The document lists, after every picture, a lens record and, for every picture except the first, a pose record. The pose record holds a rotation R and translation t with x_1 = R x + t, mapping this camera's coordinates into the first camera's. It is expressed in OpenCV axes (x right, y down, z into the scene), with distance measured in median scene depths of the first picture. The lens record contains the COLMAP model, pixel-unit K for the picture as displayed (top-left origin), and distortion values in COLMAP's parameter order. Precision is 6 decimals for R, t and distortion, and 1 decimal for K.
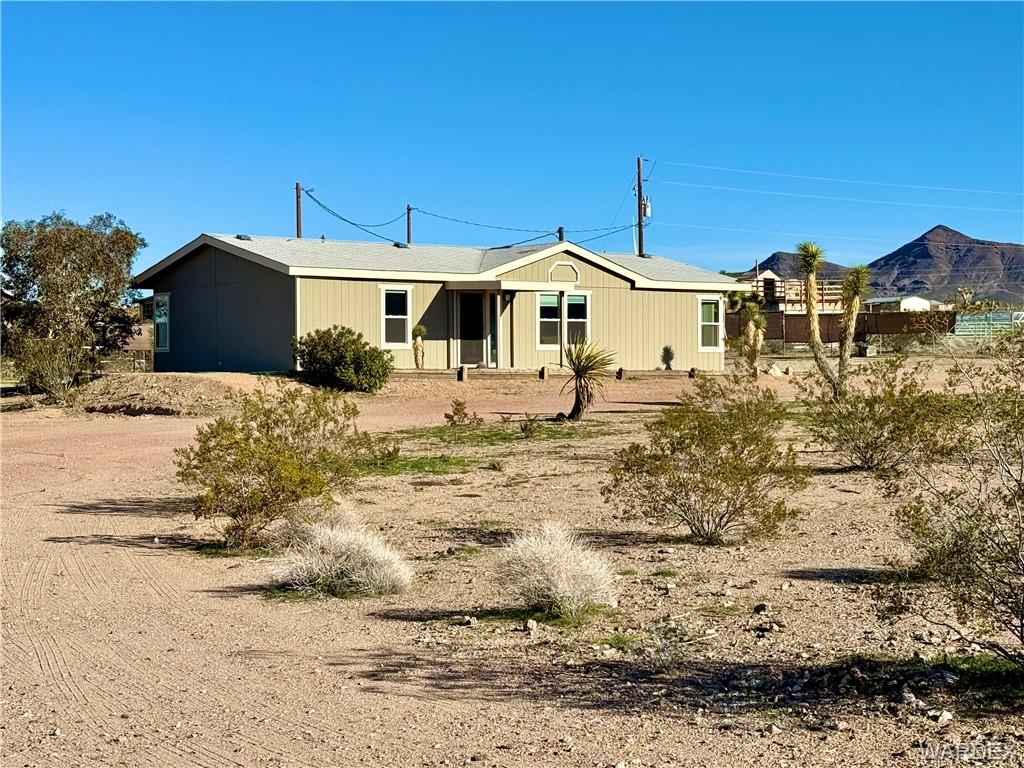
lens RADIAL K [[1954.0, 0, 511.4], [0, 1954.0, 384.3], [0, 0, 1]] dist [-0.006575, 0.000000]
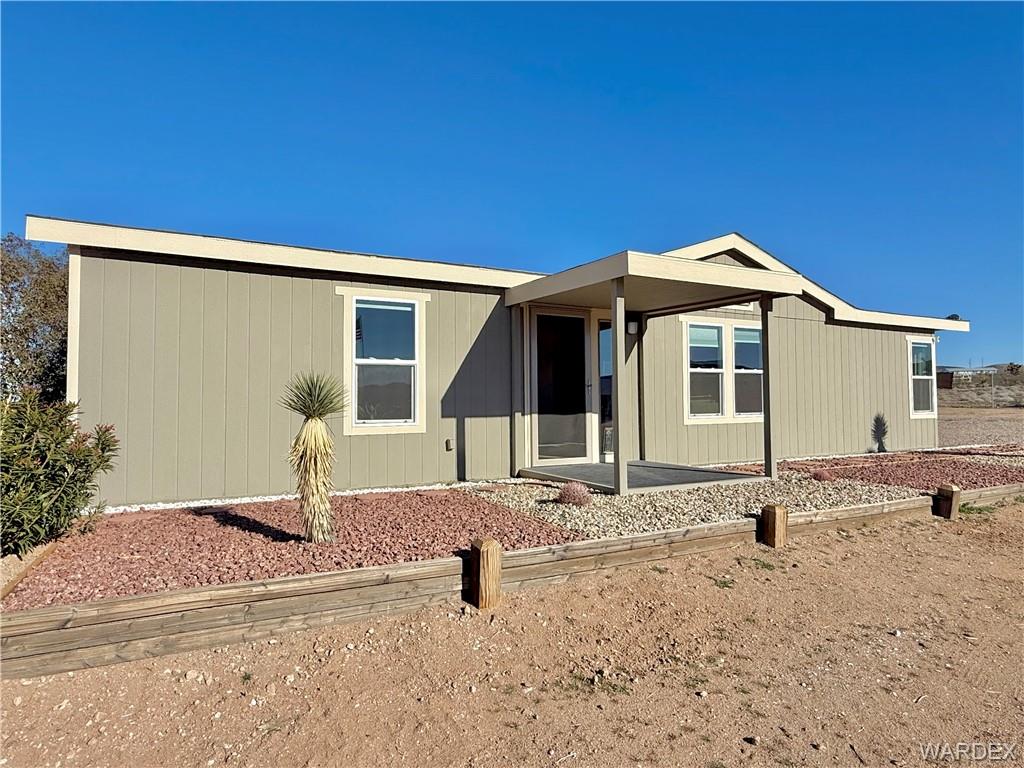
lens RADIAL K [[649.7, 0, 512.4], [0, 649.7, 381.3], [0, 0, 1]] dist [0.001666, 0.000285]
pose [[0.992949, 0.002644, -0.118513, -0.013313], [-0.004672, 0.999847, -0.016831, -0.027529], [0.118451, 0.017266, 0.992810, 0.825684]]
